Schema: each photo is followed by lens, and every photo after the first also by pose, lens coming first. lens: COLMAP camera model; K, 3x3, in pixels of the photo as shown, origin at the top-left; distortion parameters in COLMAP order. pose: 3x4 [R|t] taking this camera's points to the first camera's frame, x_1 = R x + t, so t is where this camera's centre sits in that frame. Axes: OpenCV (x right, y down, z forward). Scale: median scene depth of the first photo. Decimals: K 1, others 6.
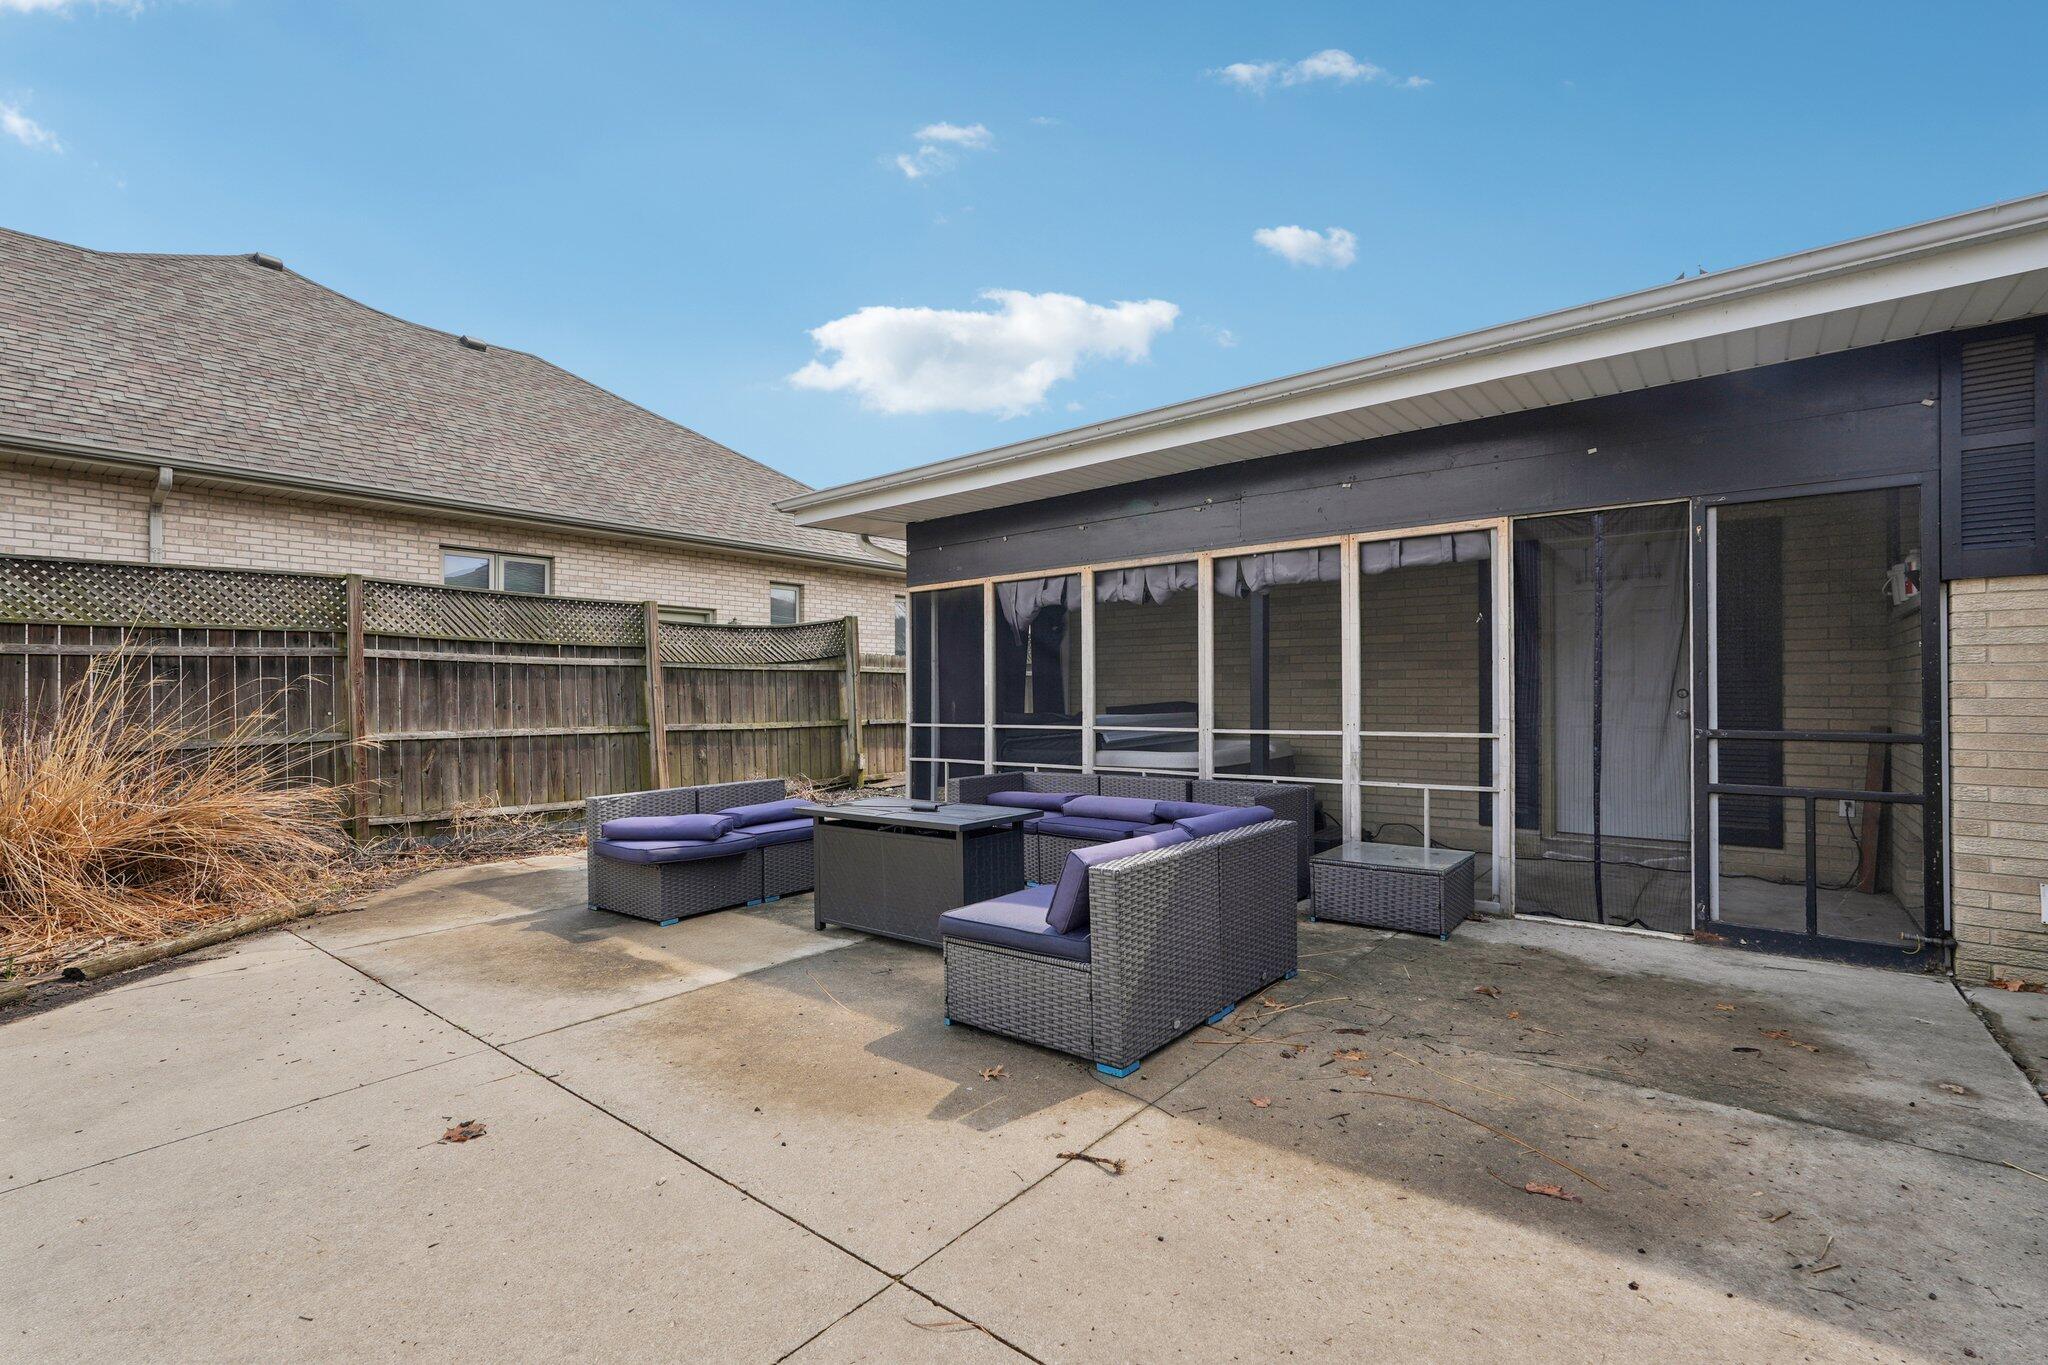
lens RADIAL K [[909.0, 0, 994.4], [0, 909.0, 690.5], [0, 0, 1]] dist [-0.018247, 0.001951]
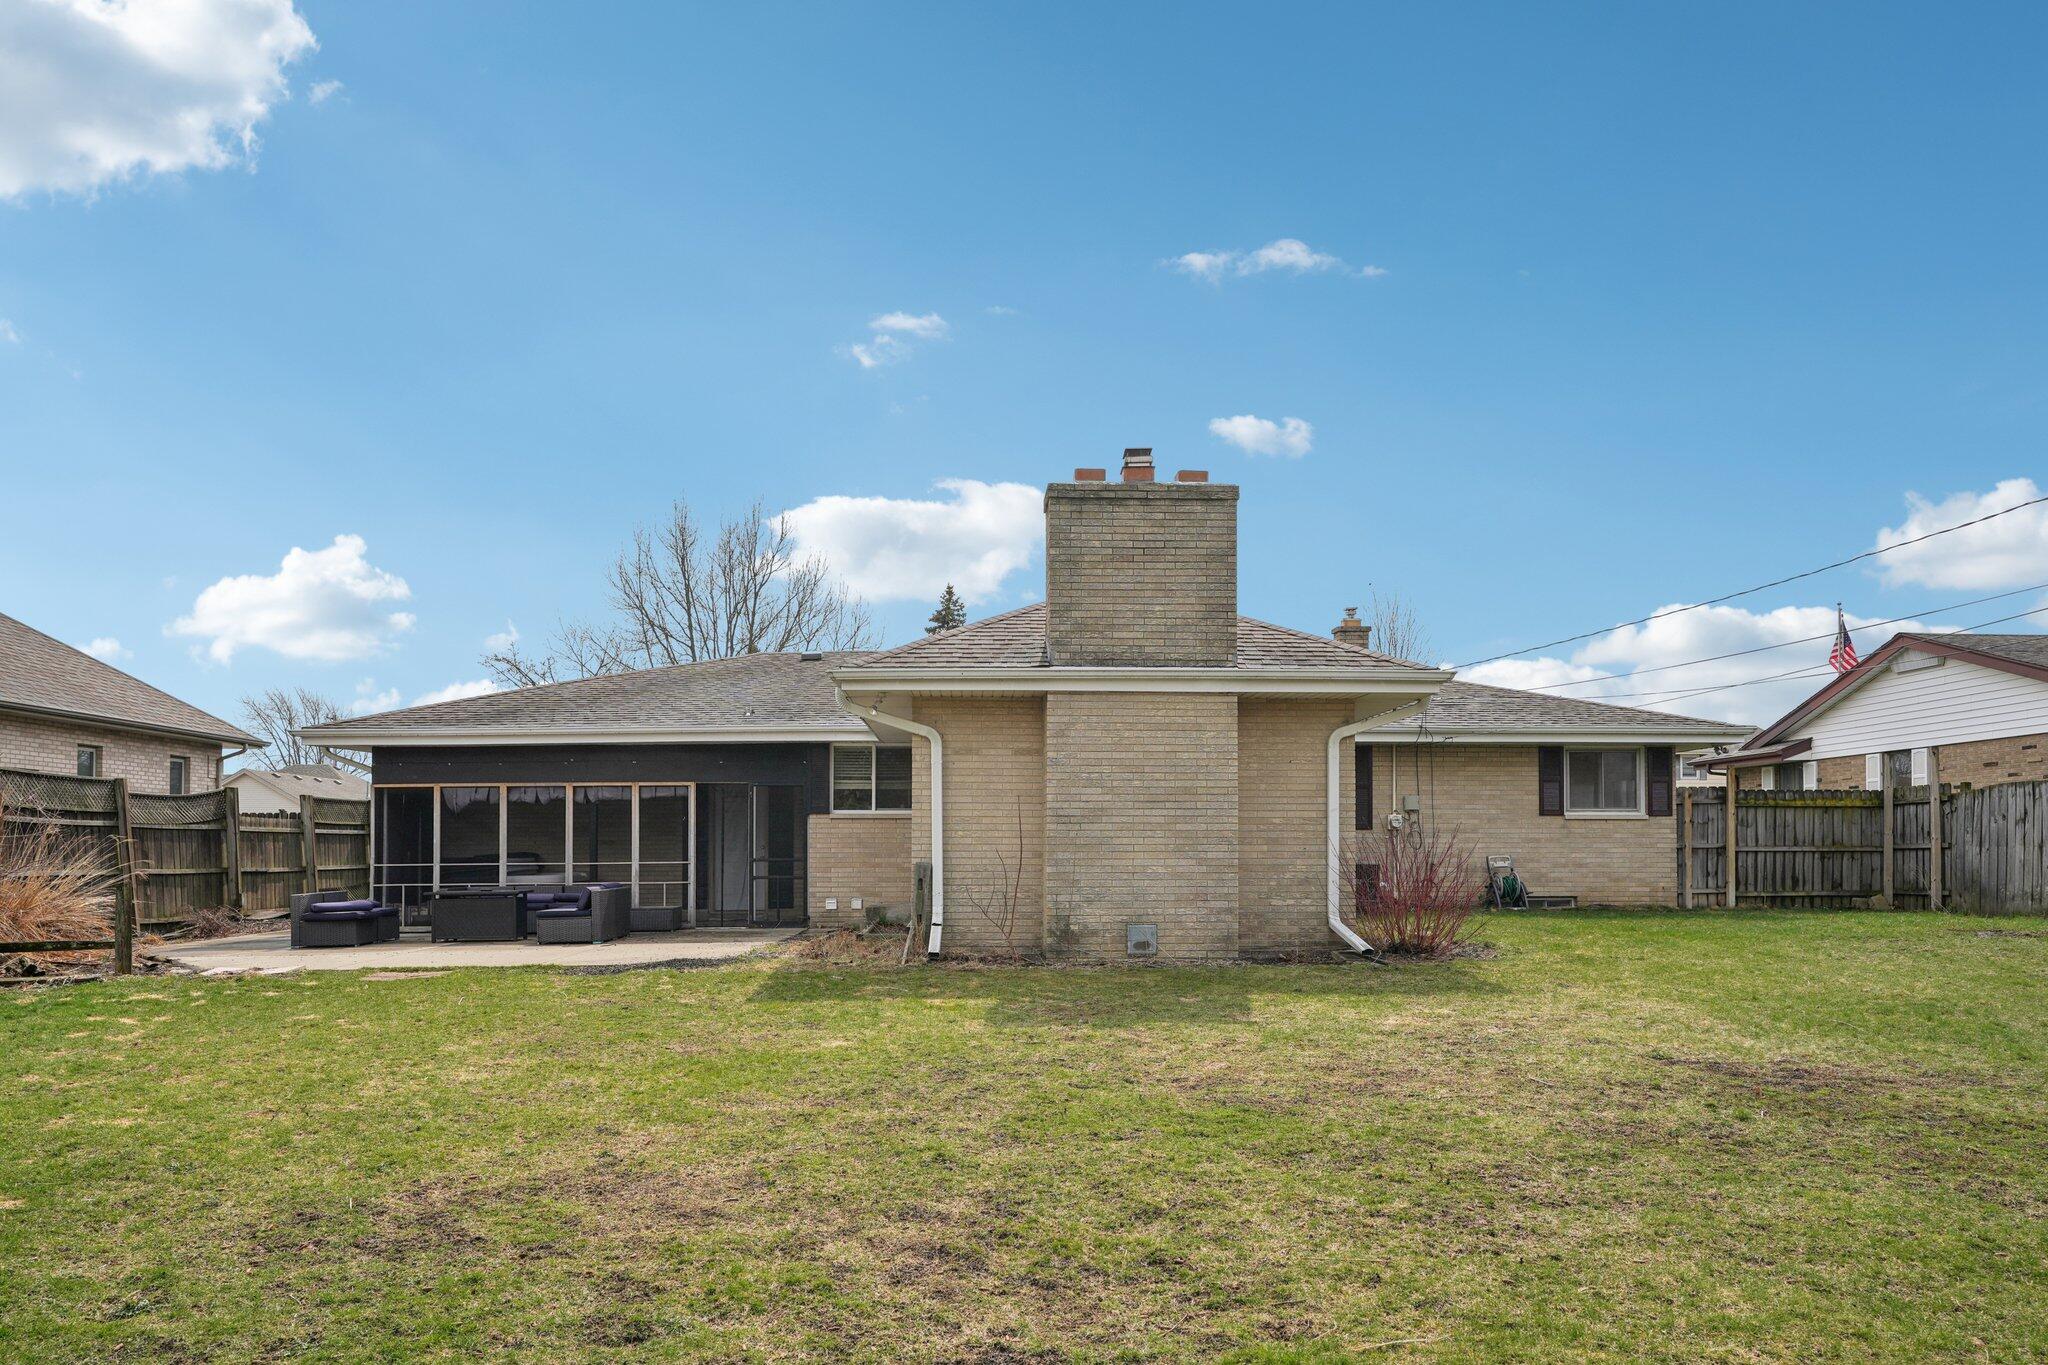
lens RADIAL K [[1358.0, 0, 1063.5], [0, 1358.0, 807.7], [0, 0, 1]] dist [0.000087, -0.001607]
pose [[0.713060, 0.023507, 0.700709, -1.184859], [-0.000831, 0.999465, -0.032684, 0.014654], [-0.701102, 0.022723, 0.712699, -2.124809]]
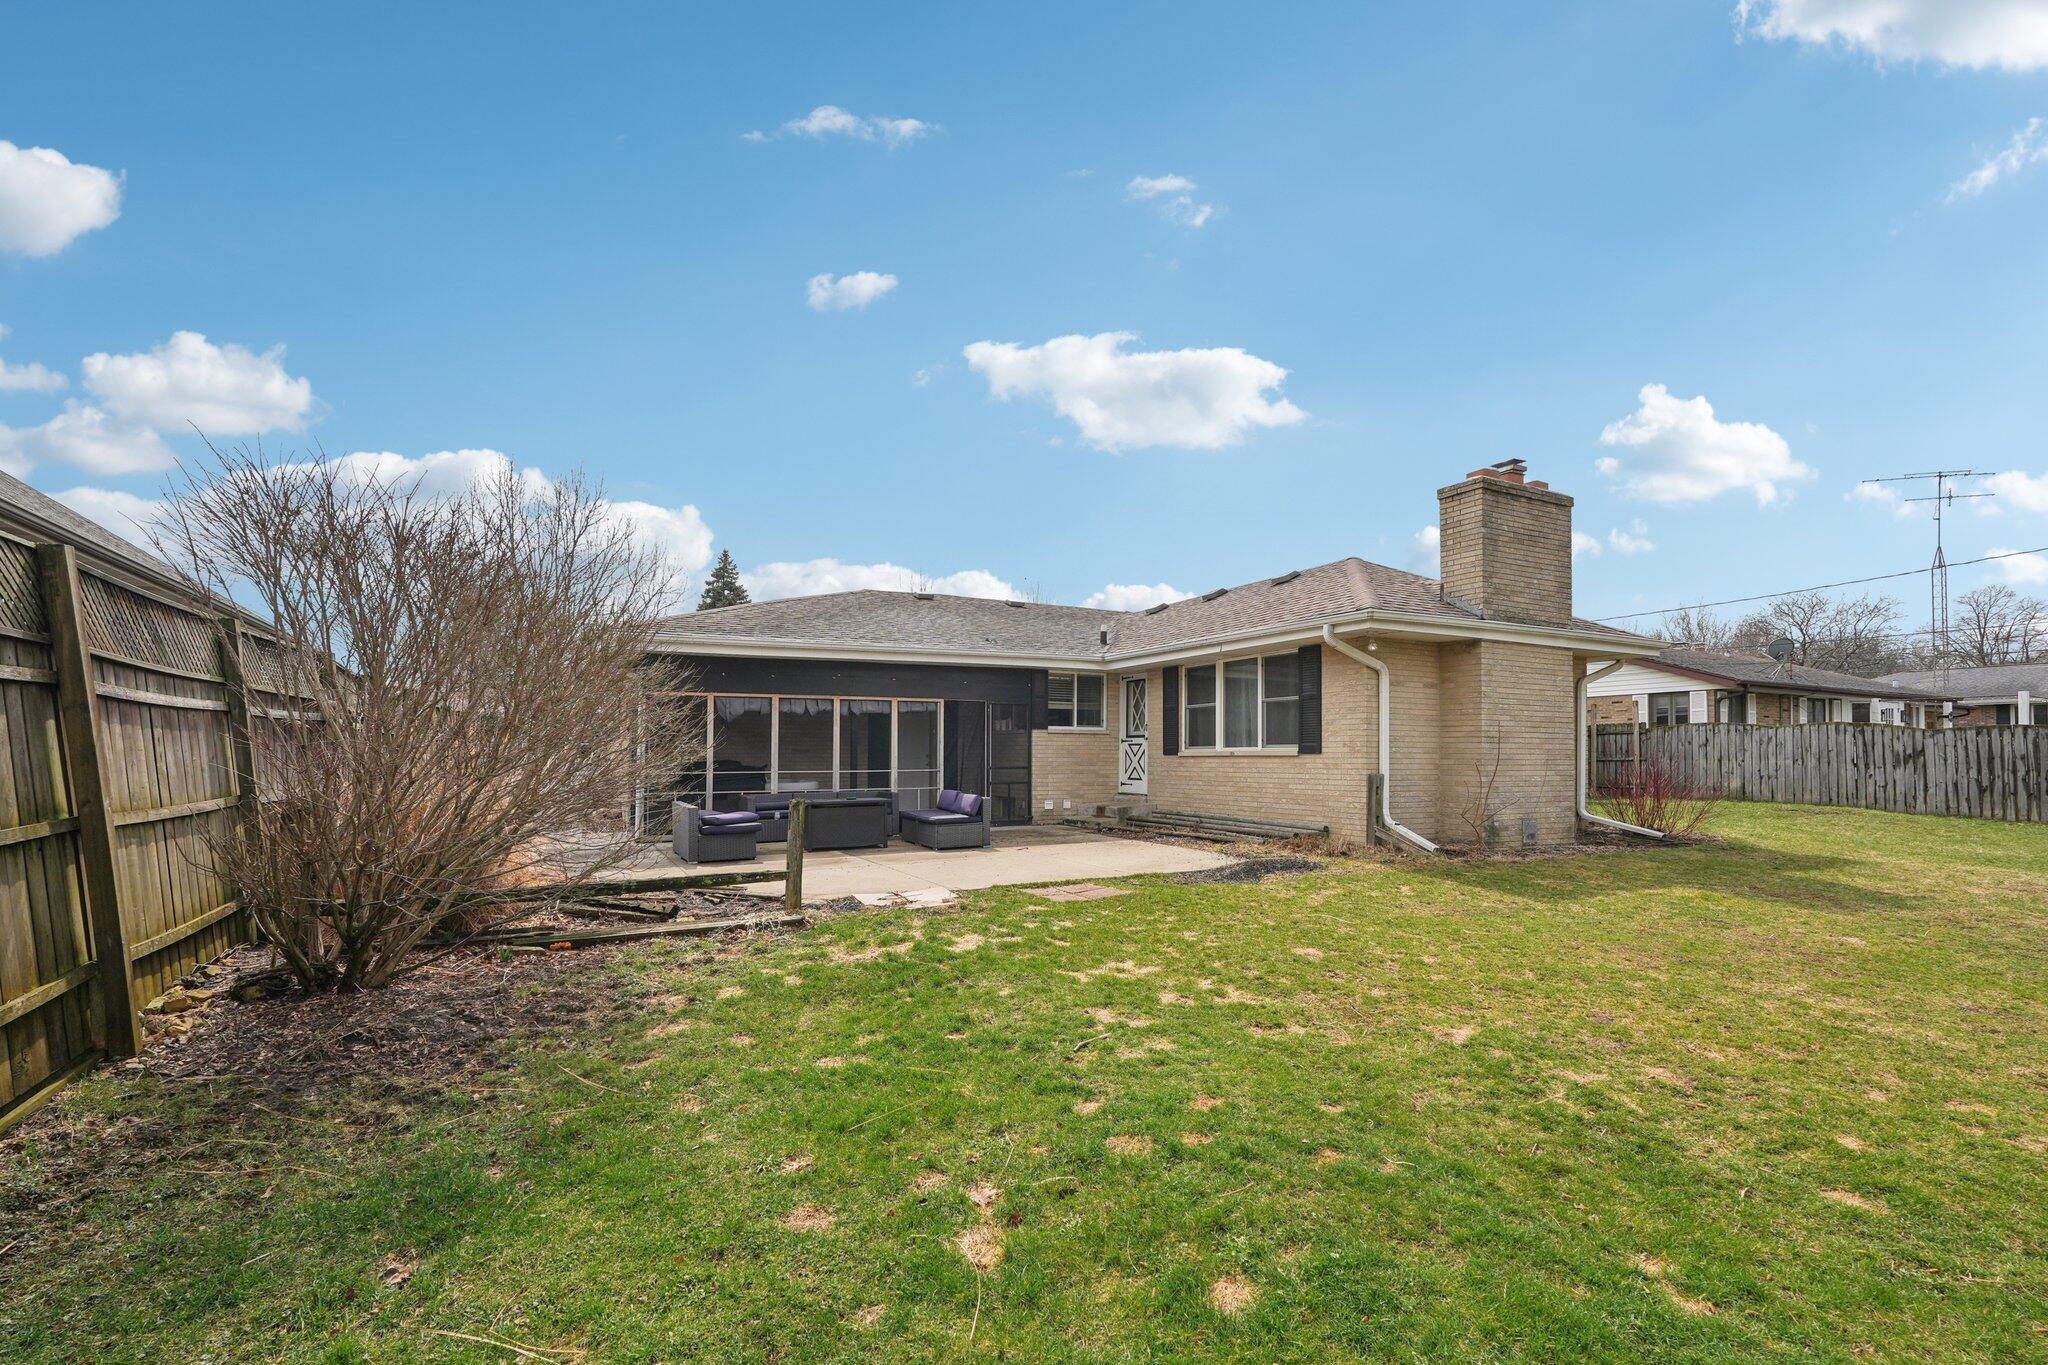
lens RADIAL K [[909.0, 0, 1057.1], [0, 909.0, 734.9], [0, 0, 1]] dist [-0.018247, 0.001951]
pose [[0.355163, 0.024596, 0.934481, -1.723782], [-0.005852, 0.999693, -0.024088, 0.002311], [-0.934786, 0.003087, 0.355198, -0.370700]]
